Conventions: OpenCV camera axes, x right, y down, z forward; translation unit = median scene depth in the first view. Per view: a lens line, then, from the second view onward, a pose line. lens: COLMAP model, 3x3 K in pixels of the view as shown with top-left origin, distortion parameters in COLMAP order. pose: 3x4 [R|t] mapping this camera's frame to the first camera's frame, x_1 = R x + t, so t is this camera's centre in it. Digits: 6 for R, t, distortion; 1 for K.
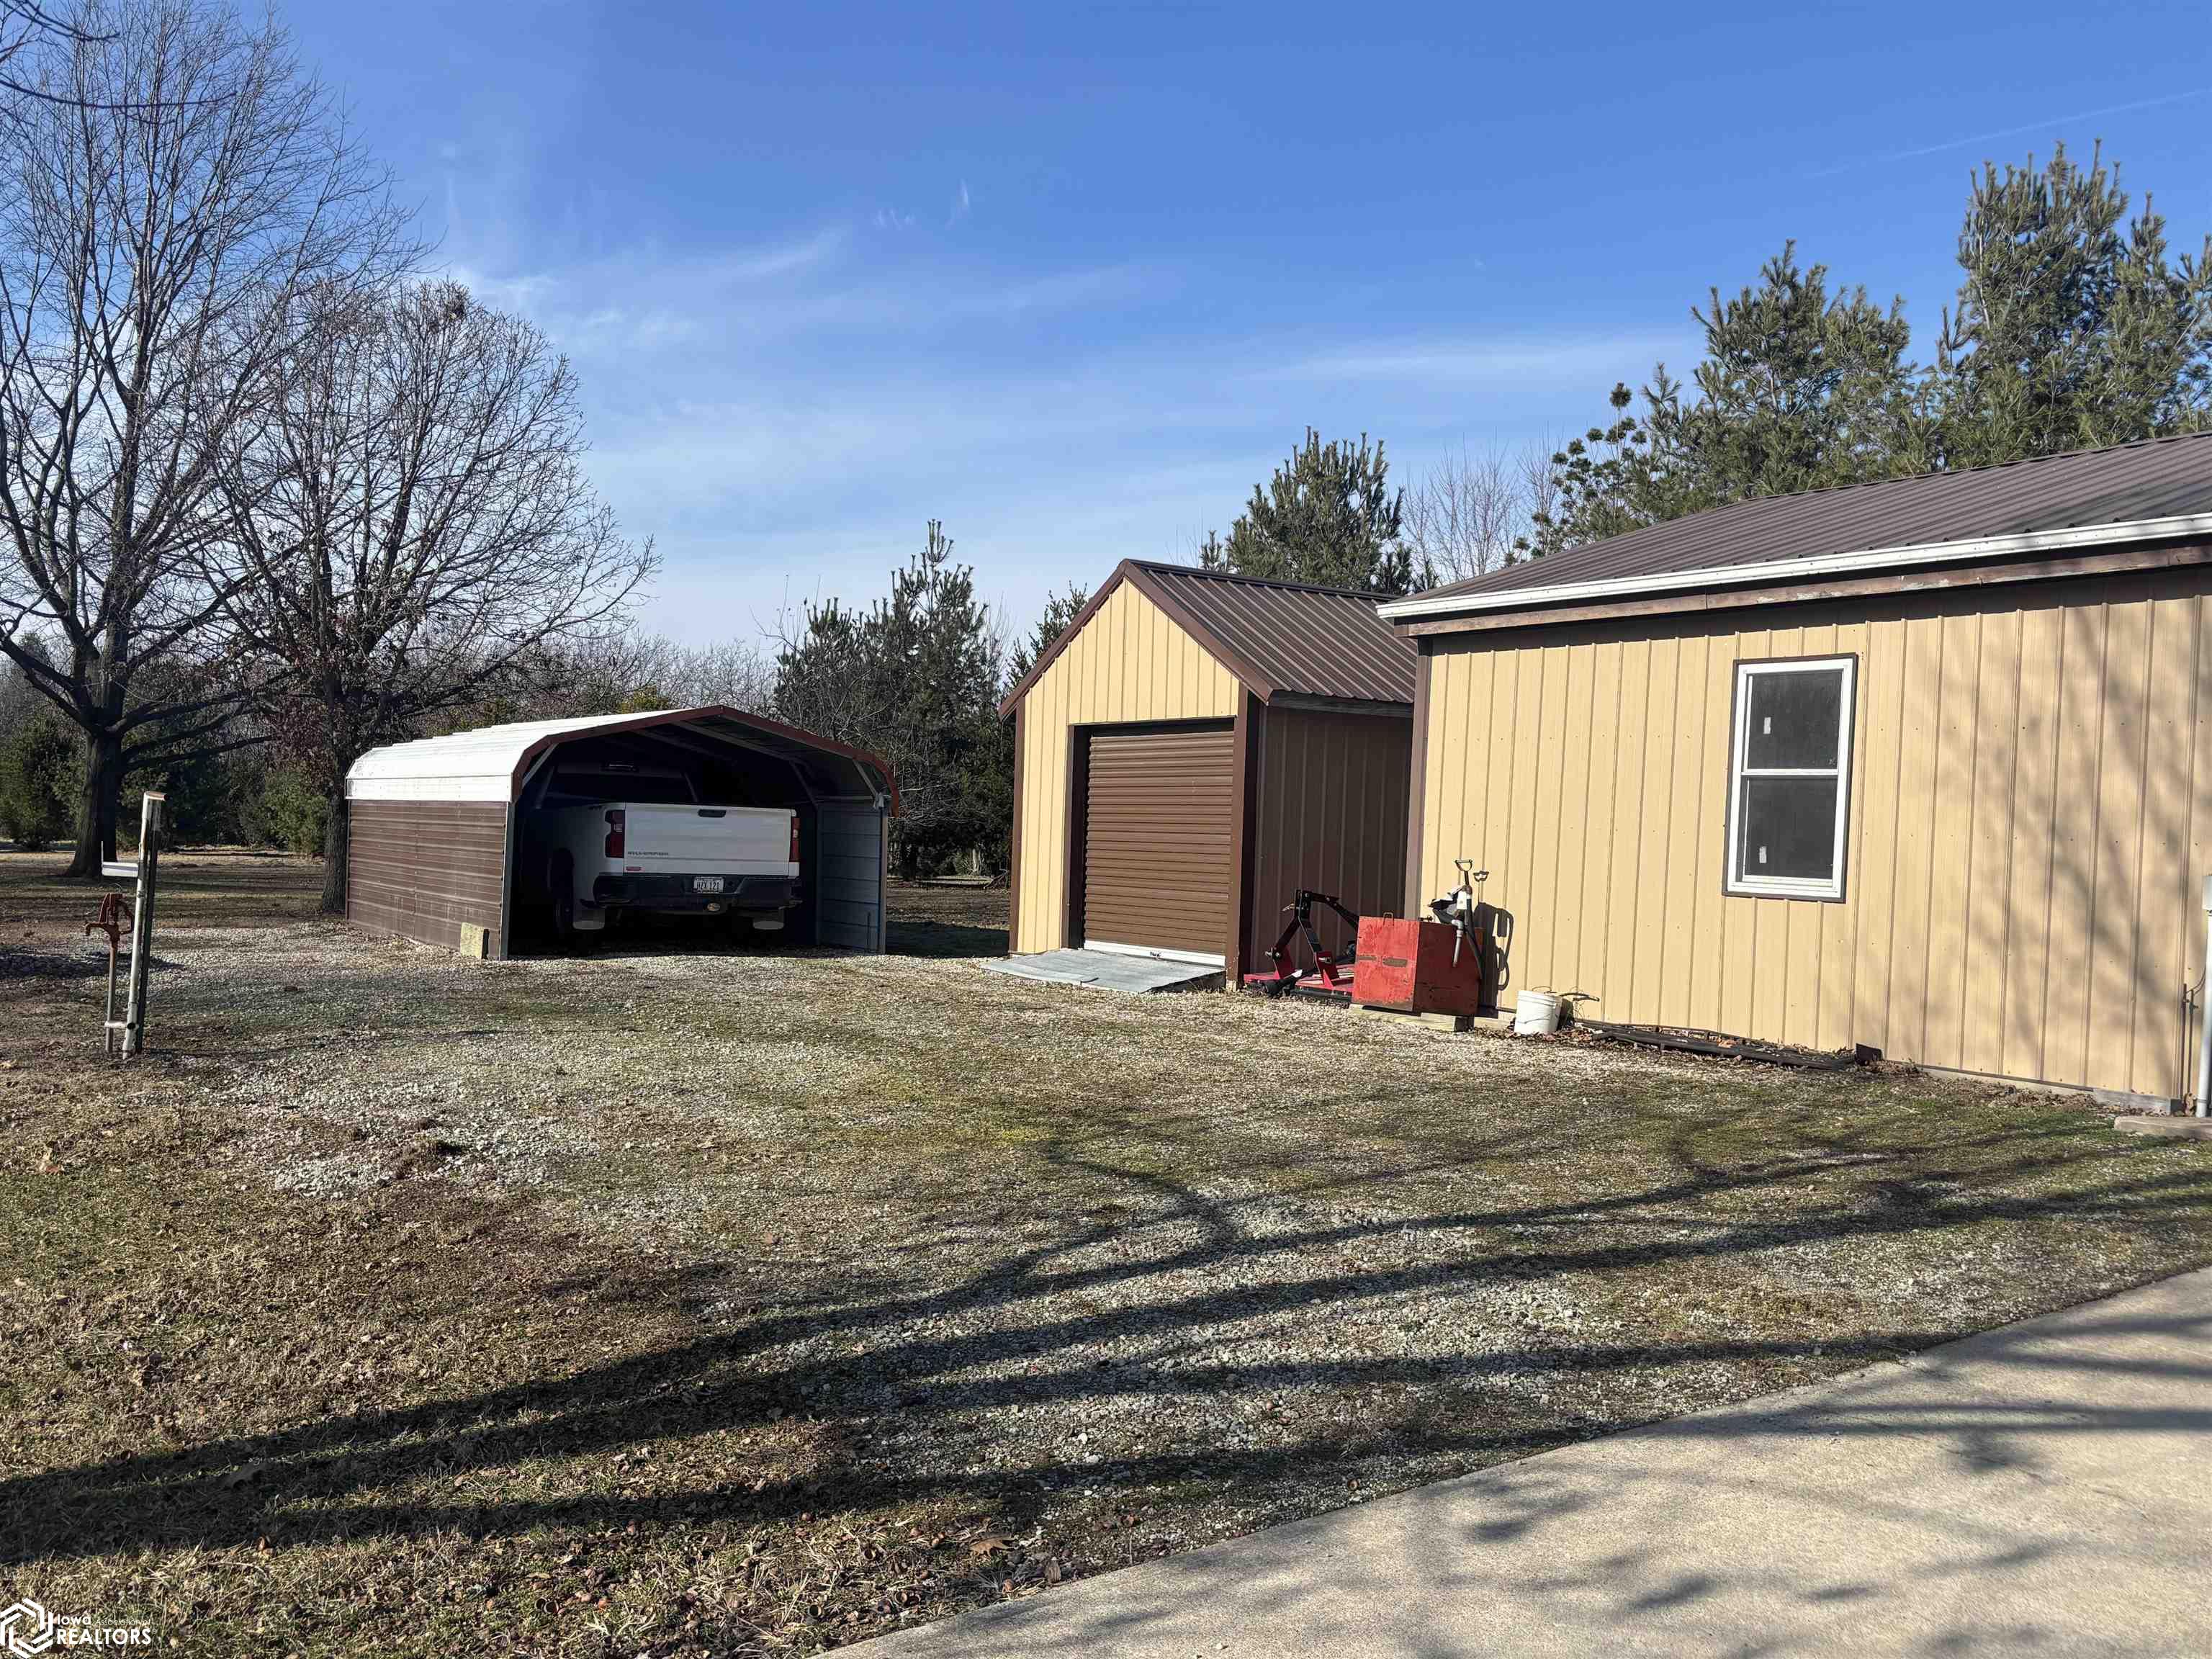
lens RADIAL K [[1883.4, 0, 1106.0], [0, 1883.4, 829.5], [0, 0, 1]] dist [-0.006461, -0.004960]
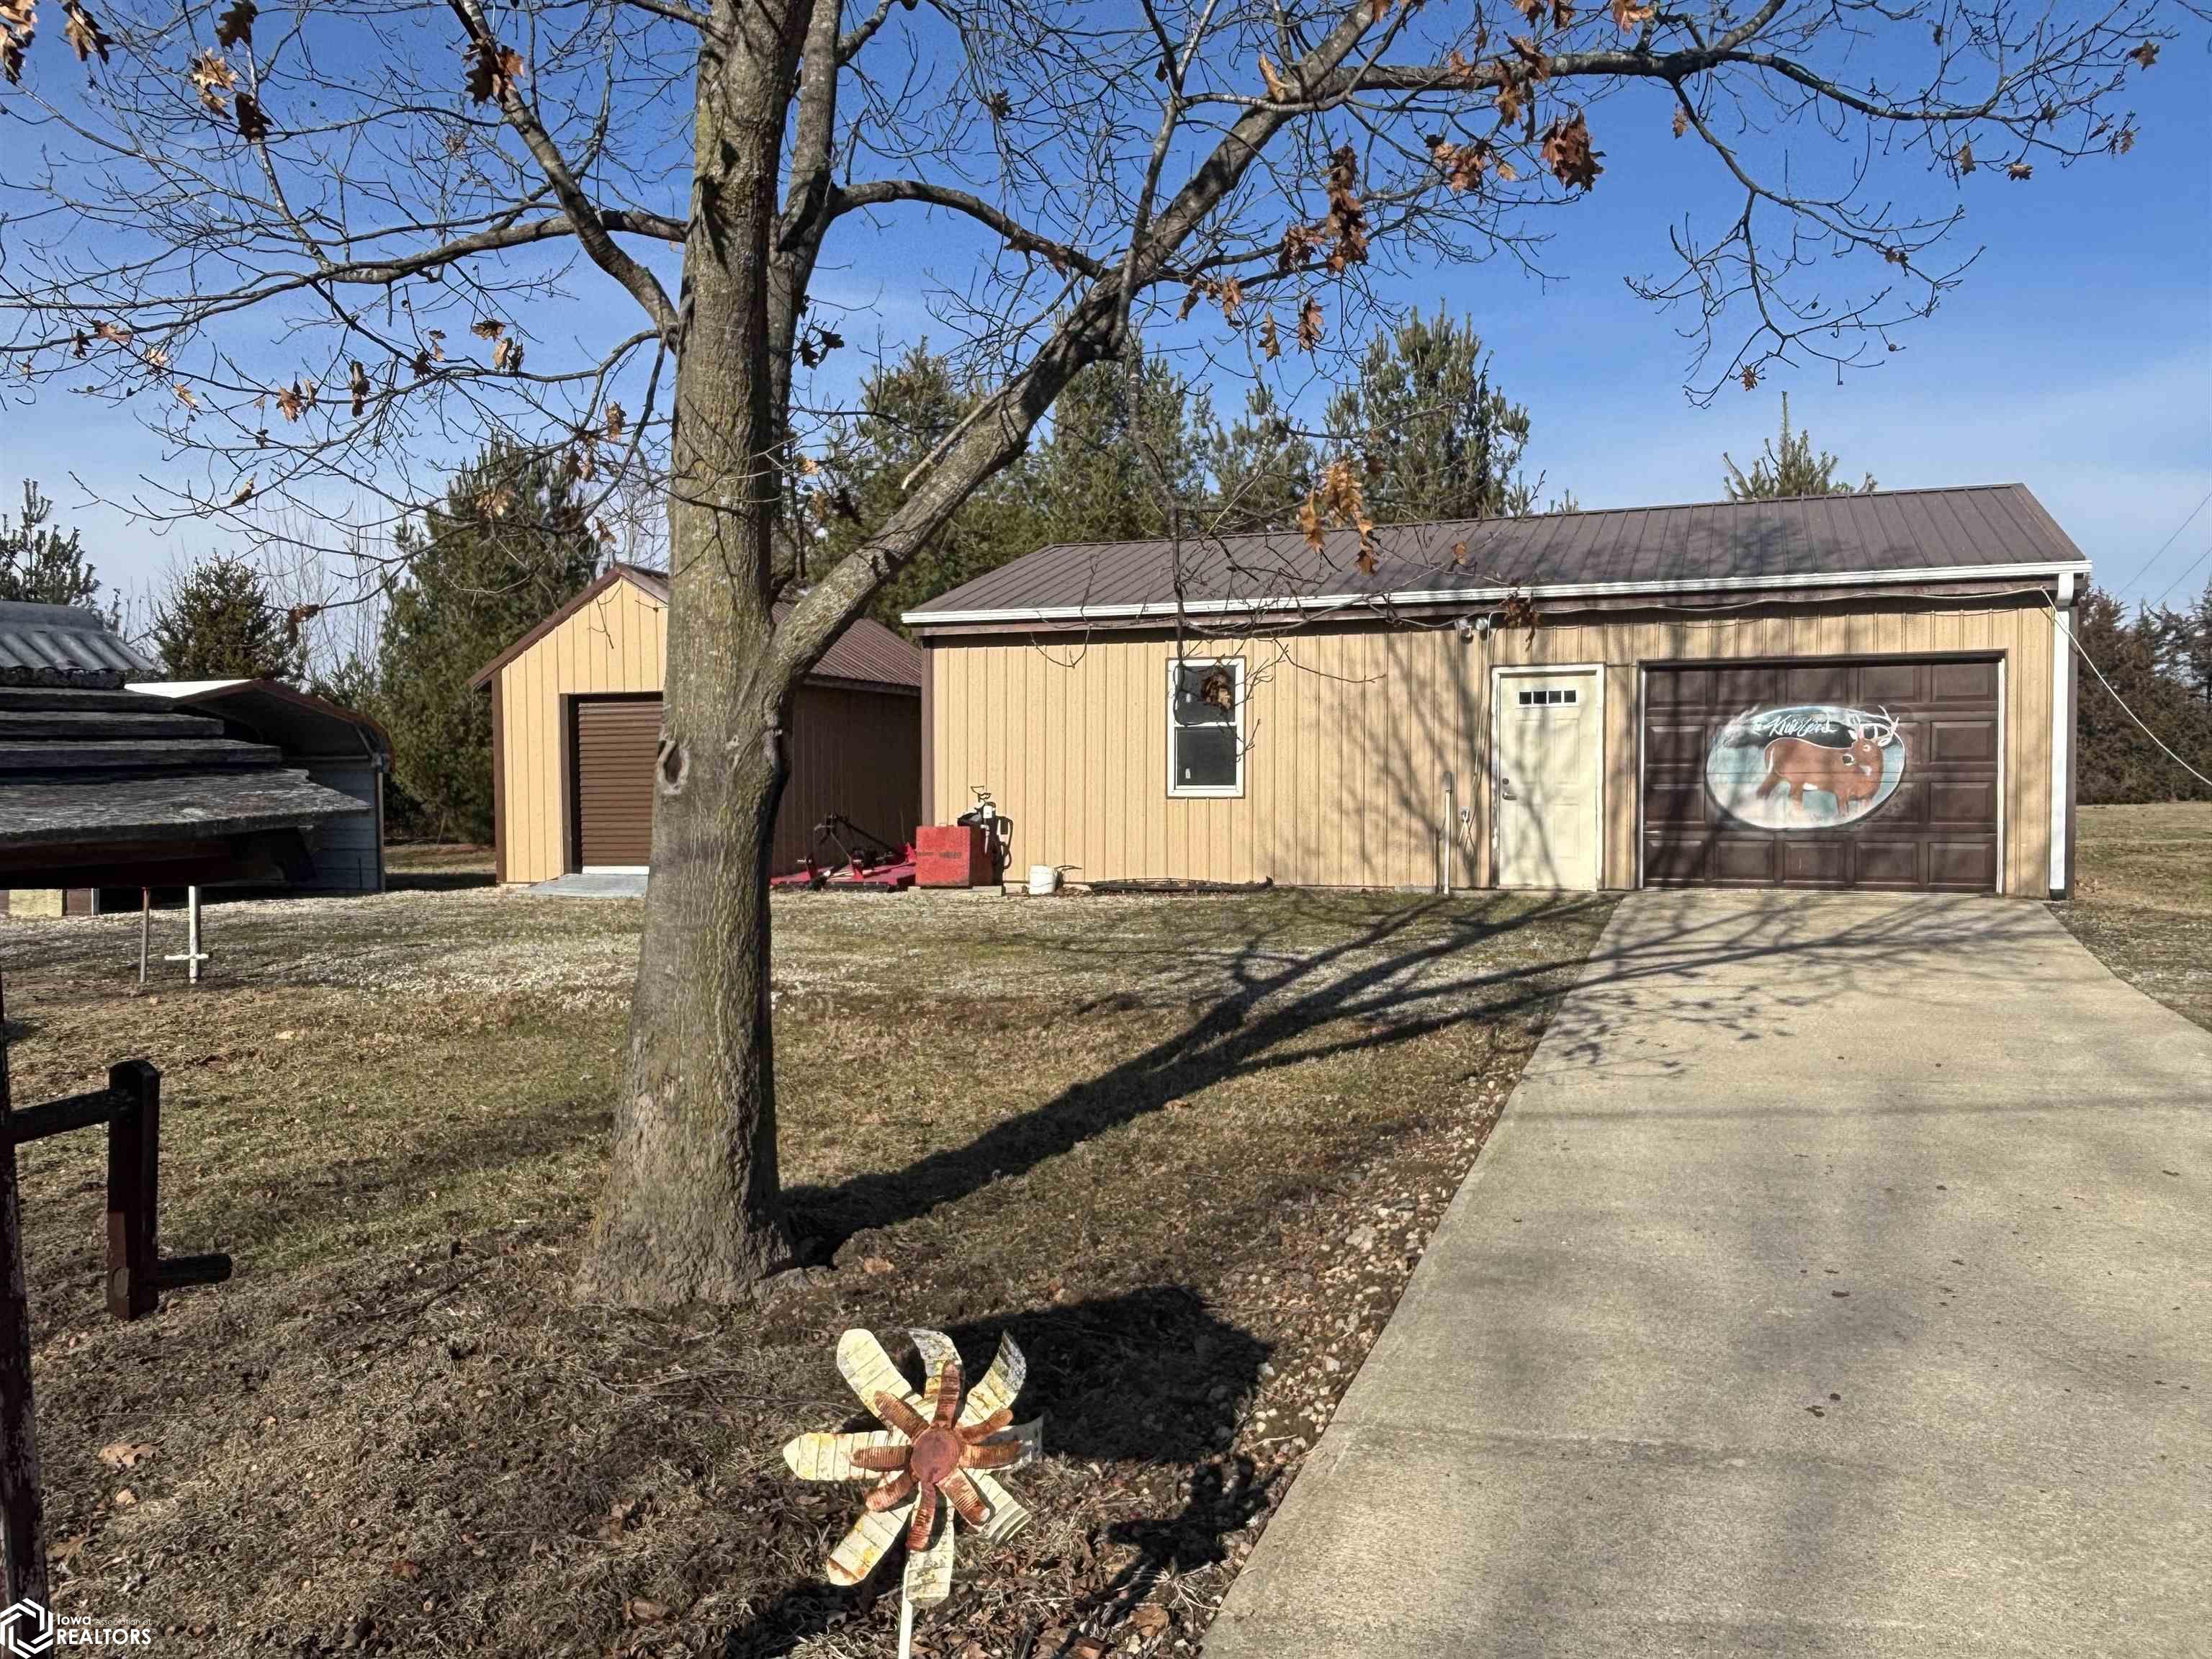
lens RADIAL K [[1674.5, 0, 1106.0], [0, 1674.5, 829.5], [0, 0, 1]] dist [0.006035, -0.000180]
pose [[0.809527, -0.050710, 0.584888, -0.522654], [0.031646, 0.998583, 0.042777, -0.002843], [-0.586229, -0.016119, 0.809985, -0.154358]]
